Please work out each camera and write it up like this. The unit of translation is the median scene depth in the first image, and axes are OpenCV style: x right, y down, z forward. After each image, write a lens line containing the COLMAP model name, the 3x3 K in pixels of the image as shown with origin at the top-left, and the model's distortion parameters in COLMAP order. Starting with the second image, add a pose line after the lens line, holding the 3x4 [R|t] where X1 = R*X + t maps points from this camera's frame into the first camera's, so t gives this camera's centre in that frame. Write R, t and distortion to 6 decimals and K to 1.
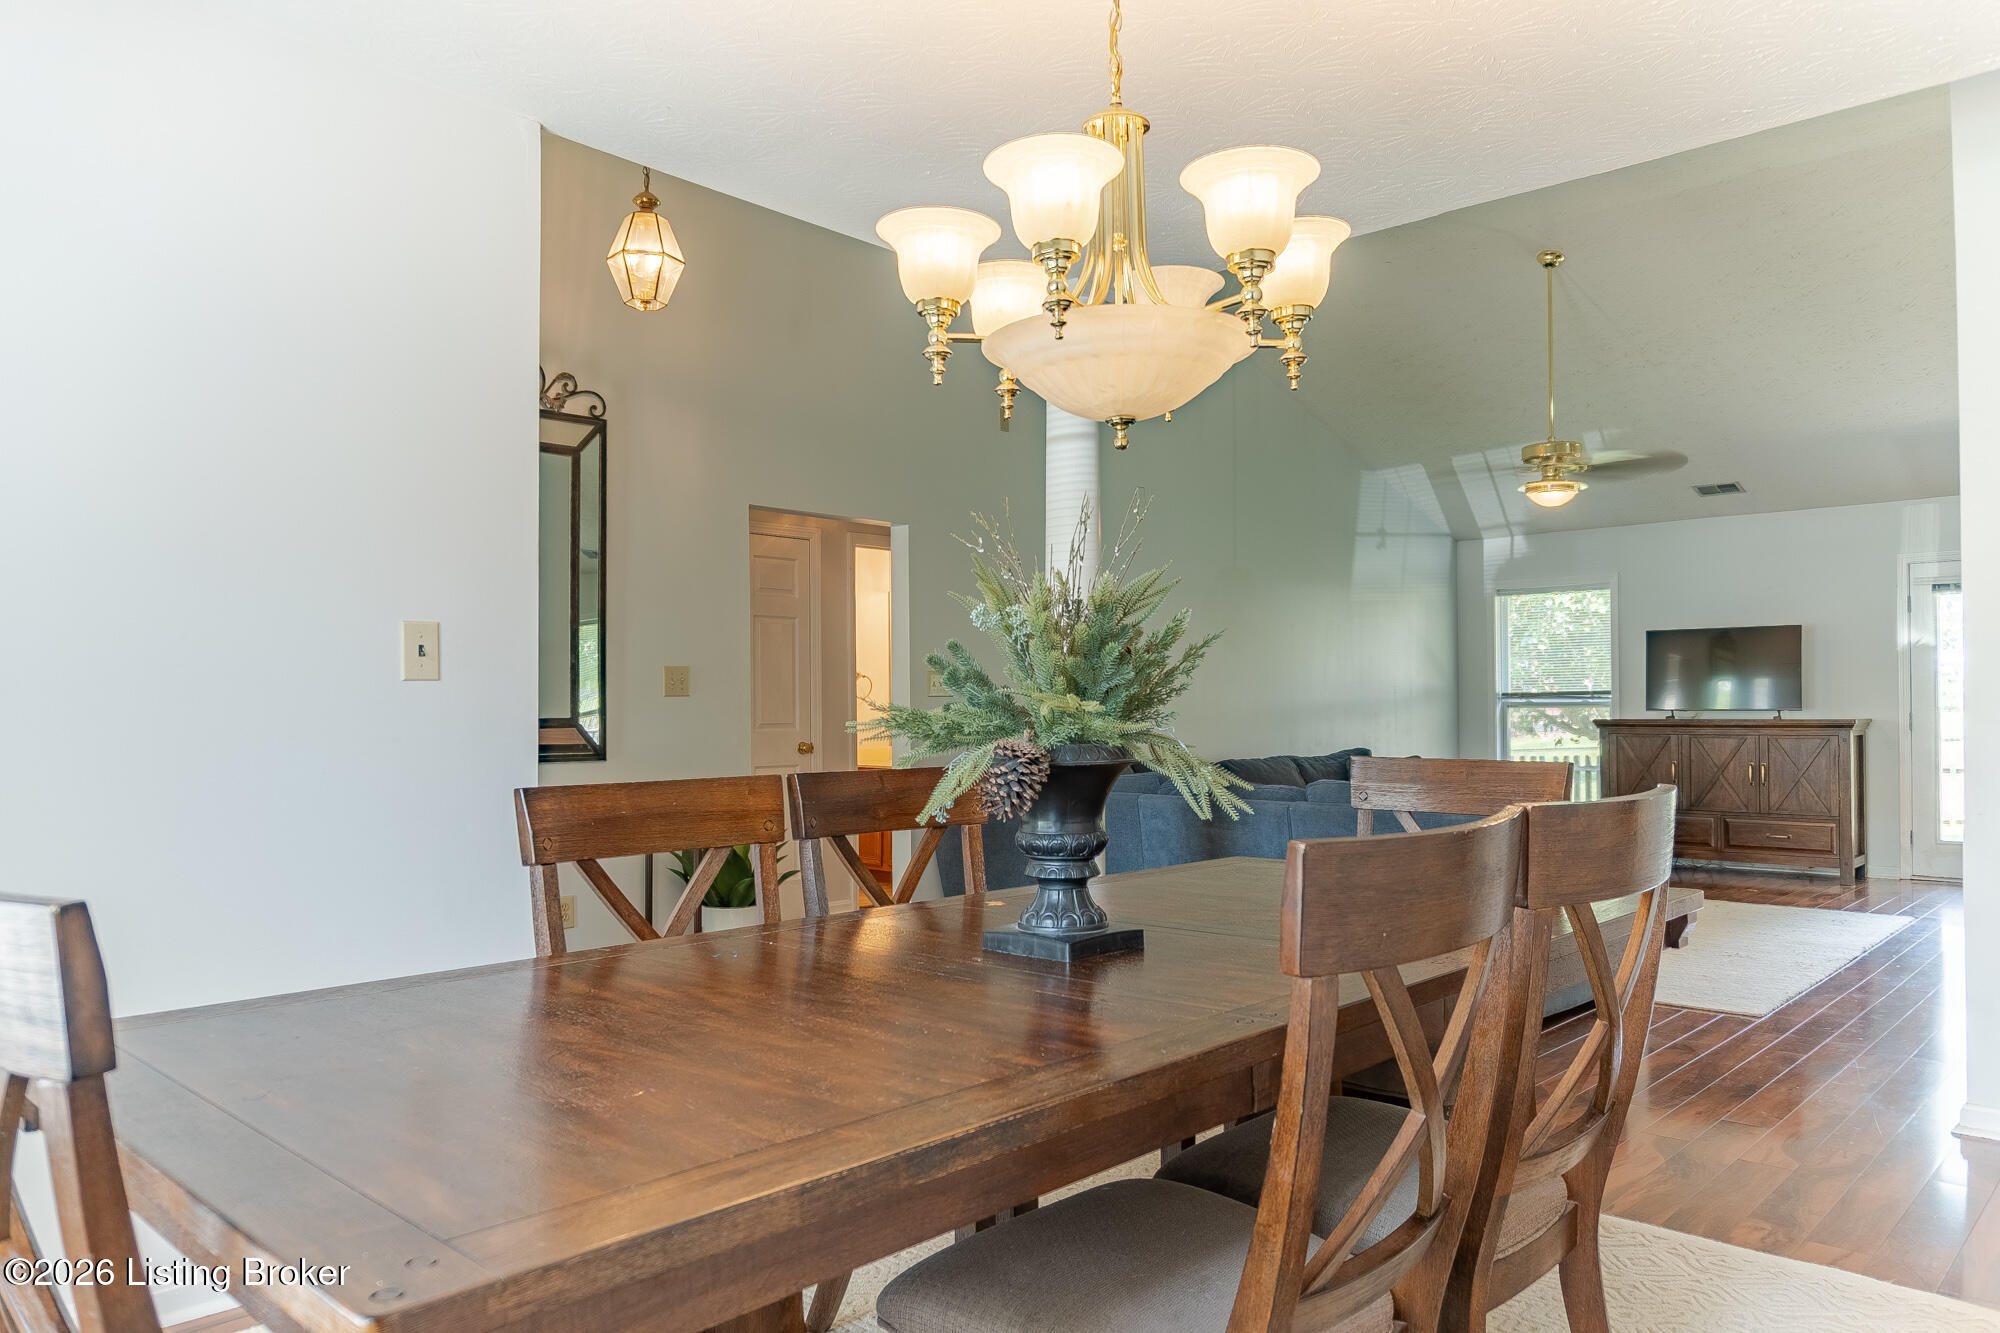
lens RADIAL K [[1366.3, 0, 1005.2], [0, 1366.3, 692.3], [0, 0, 1]] dist [-0.000045, -0.002310]
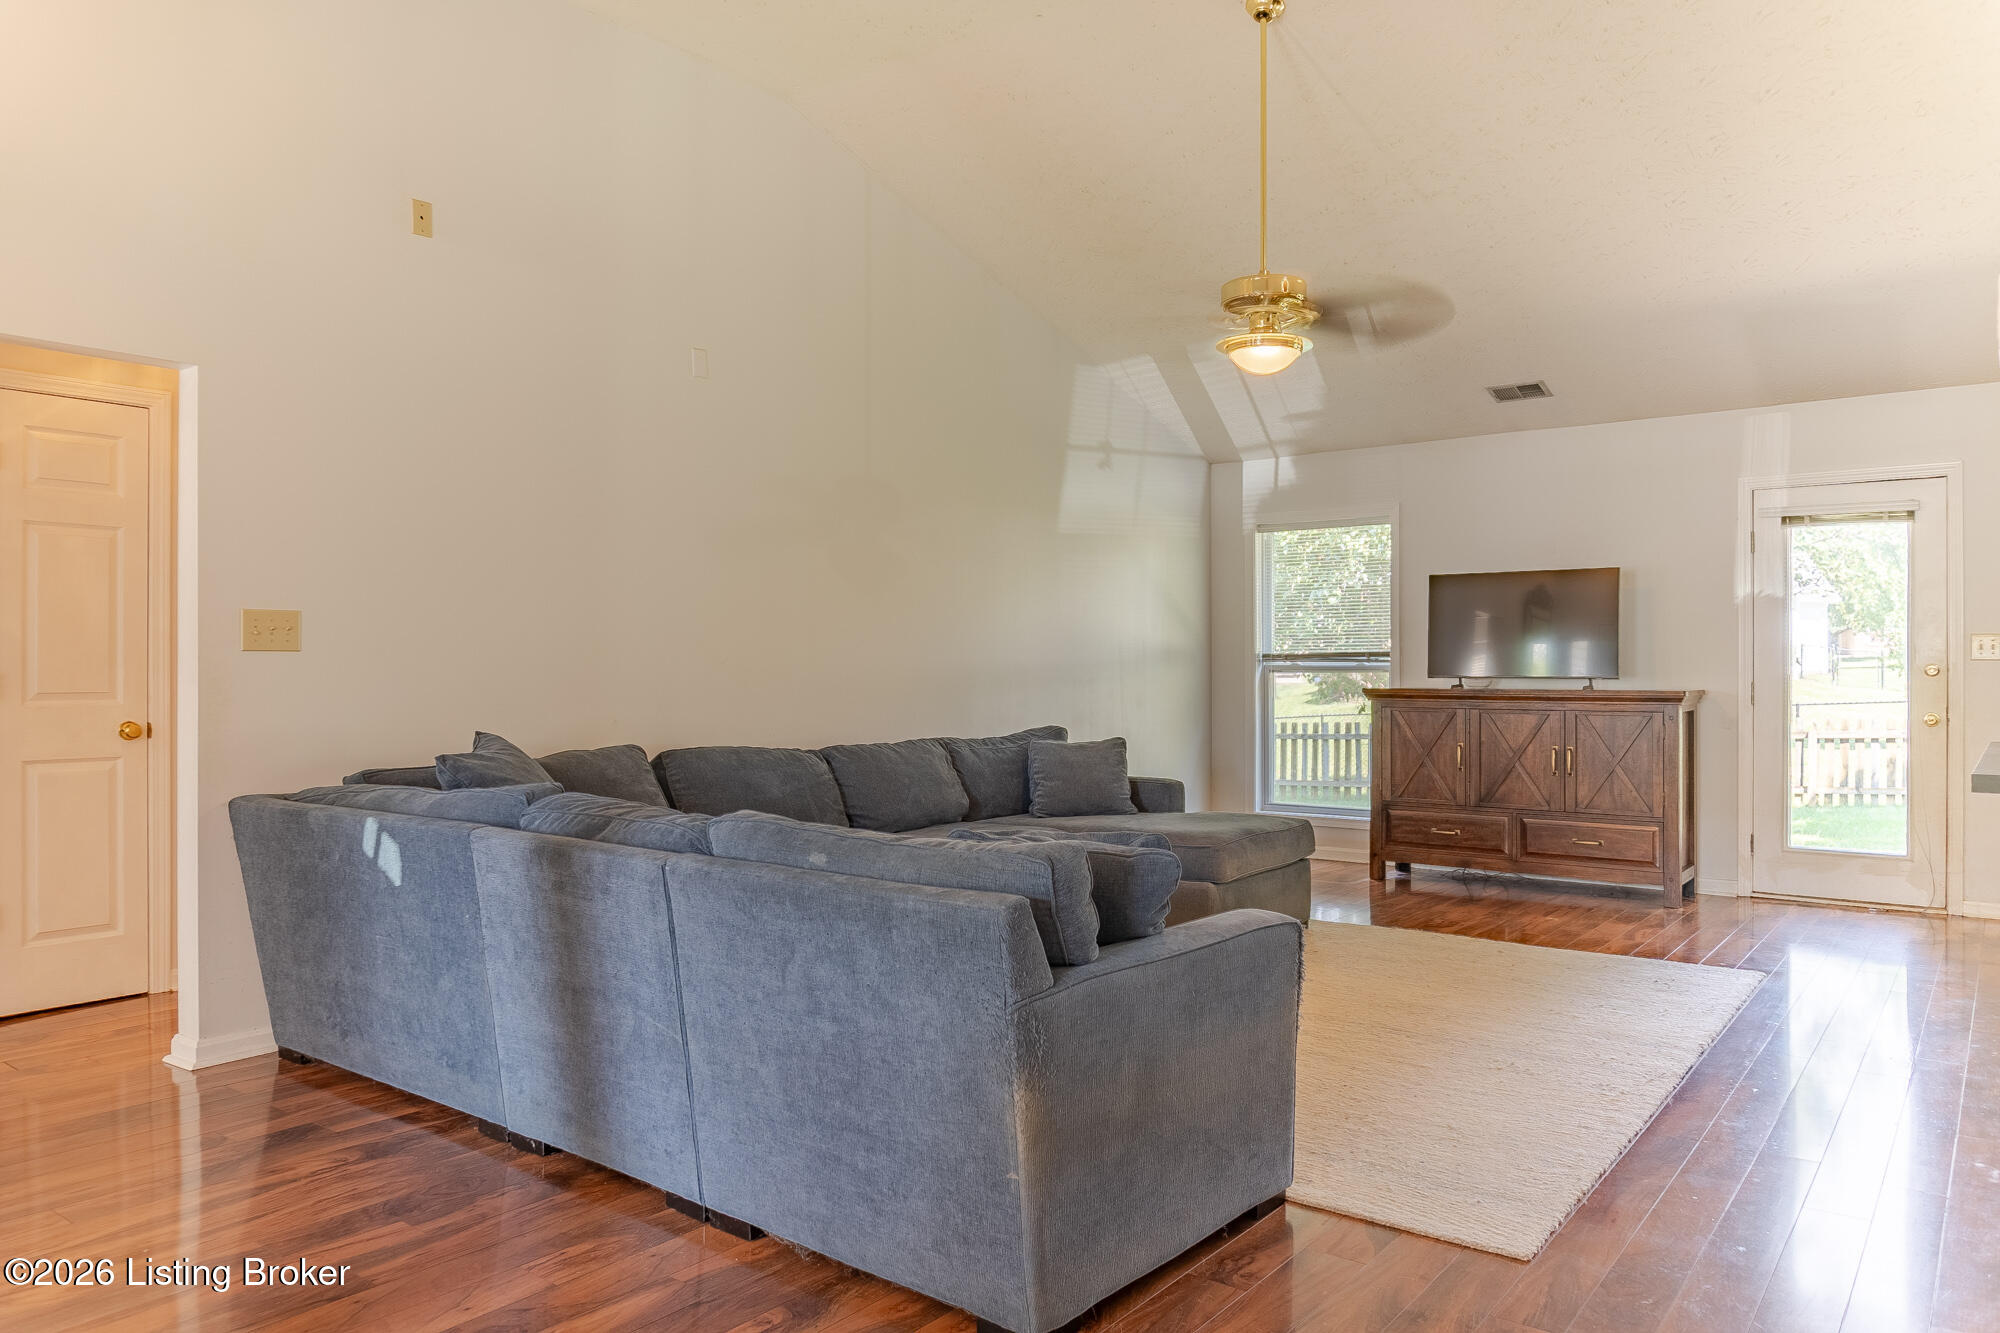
lens RADIAL K [[1320.5, 0, 1000.0], [0, 1320.5, 666.5], [0, 0, 1]] dist [-0.000652, 0.000472]
pose [[0.996358, 0.005608, 0.085089, 0.167339], [-0.006457, 0.999932, 0.009708, 0.001435], [-0.085029, -0.010222, 0.996326, 0.279485]]
